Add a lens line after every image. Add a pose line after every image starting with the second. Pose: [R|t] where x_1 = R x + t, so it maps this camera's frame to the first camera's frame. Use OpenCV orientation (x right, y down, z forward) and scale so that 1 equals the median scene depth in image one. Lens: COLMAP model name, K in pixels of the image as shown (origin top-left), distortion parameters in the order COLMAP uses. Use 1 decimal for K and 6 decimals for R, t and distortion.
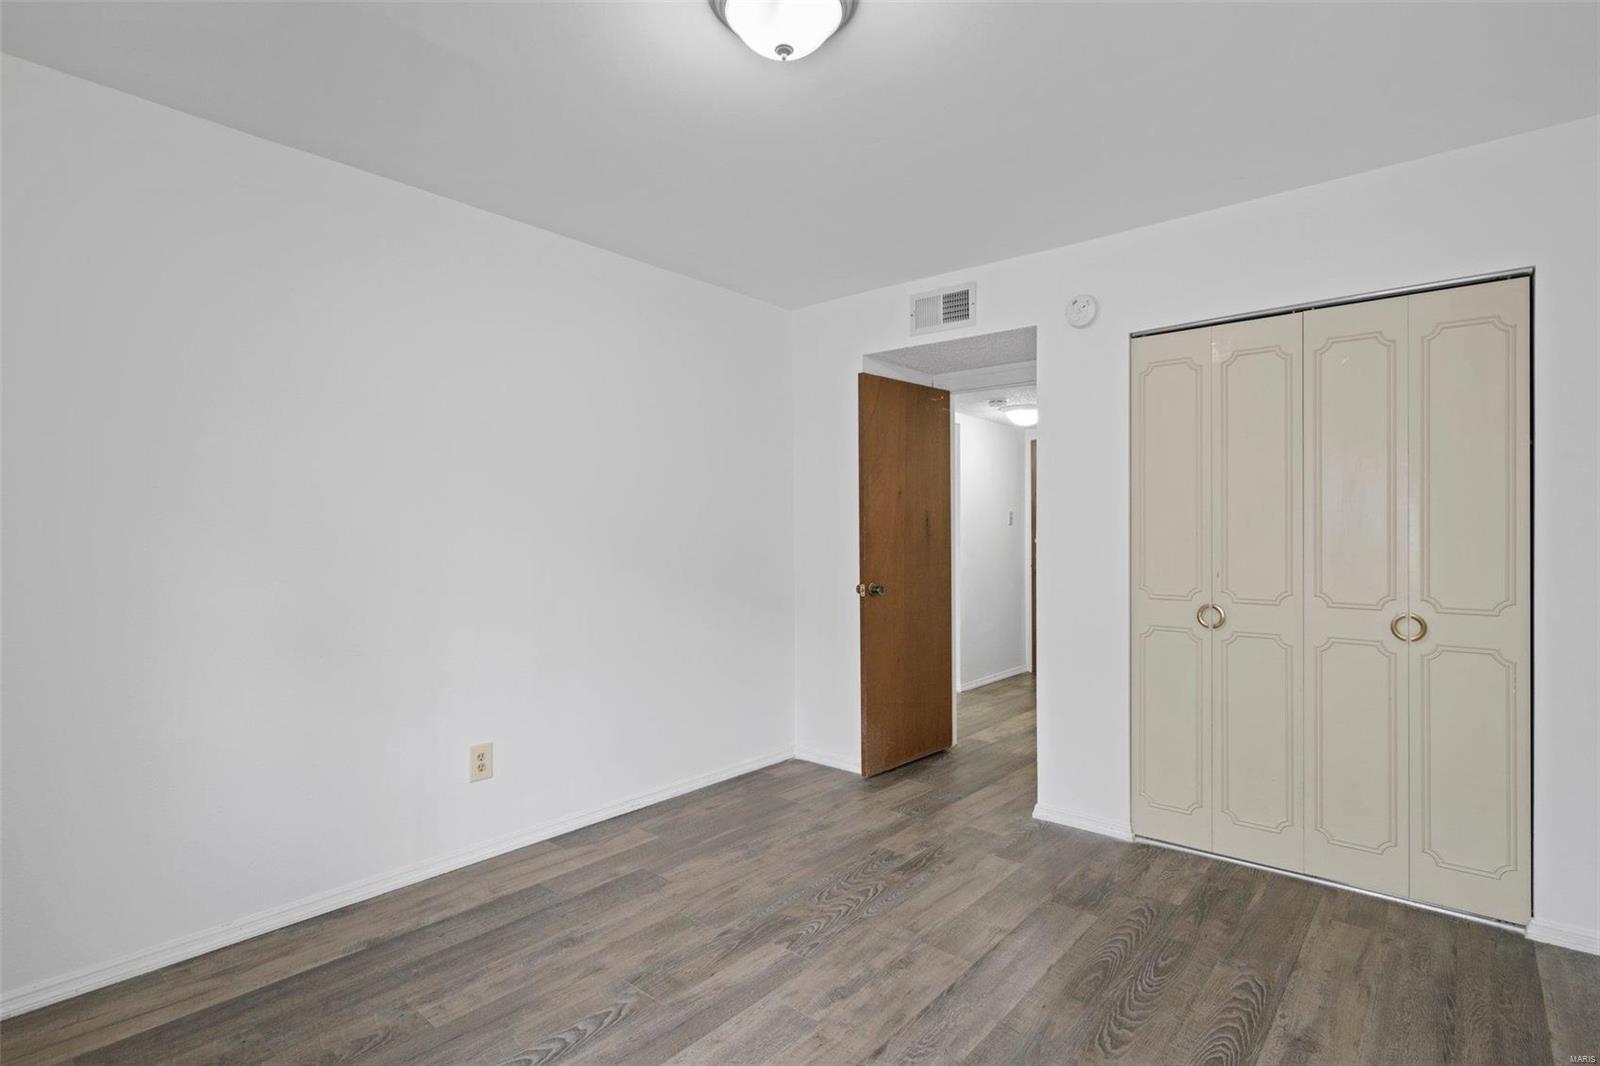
lens RADIAL K [[784.9, 0, 808.9], [0, 784.9, 534.1], [0, 0, 1]] dist [0.000779, -0.000414]
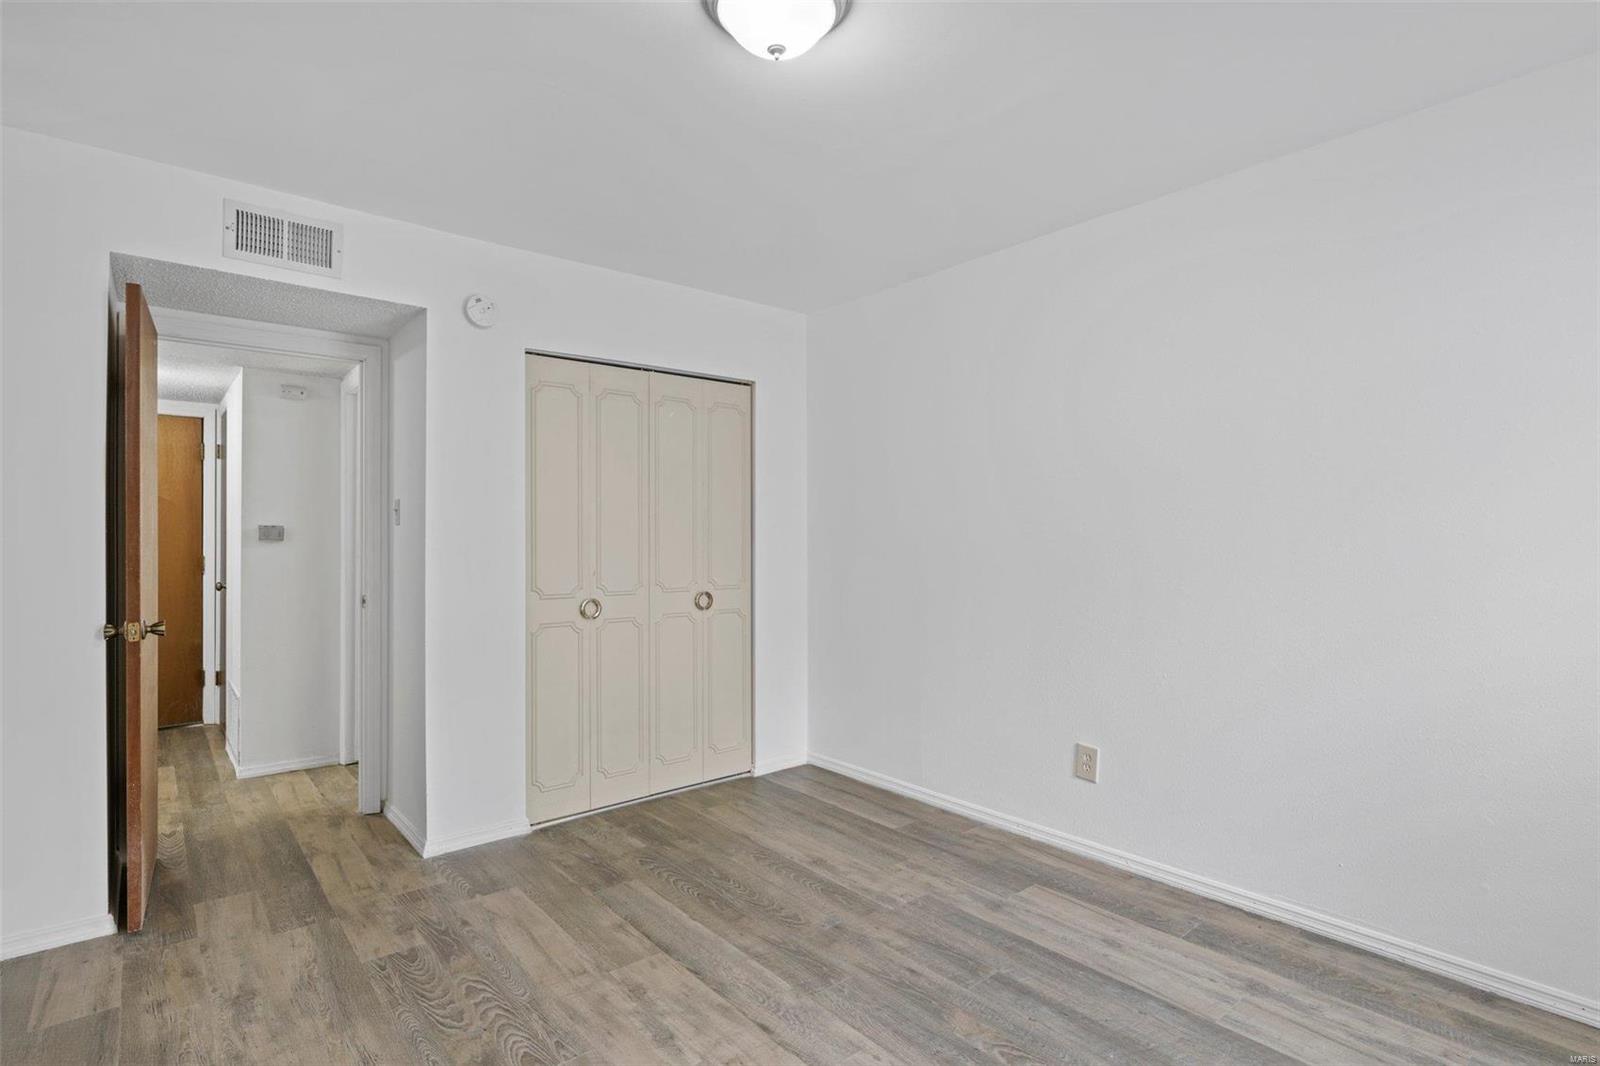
lens RADIAL K [[784.9, 0, 808.9], [0, 784.9, 534.1], [0, 0, 1]] dist [0.000779, -0.000414]
pose [[0.171865, 0.004700, 0.985109, -0.623712], [0.006459, 0.999962, -0.005898, 0.001685], [-0.985099, 0.007377, 0.171828, 0.500469]]
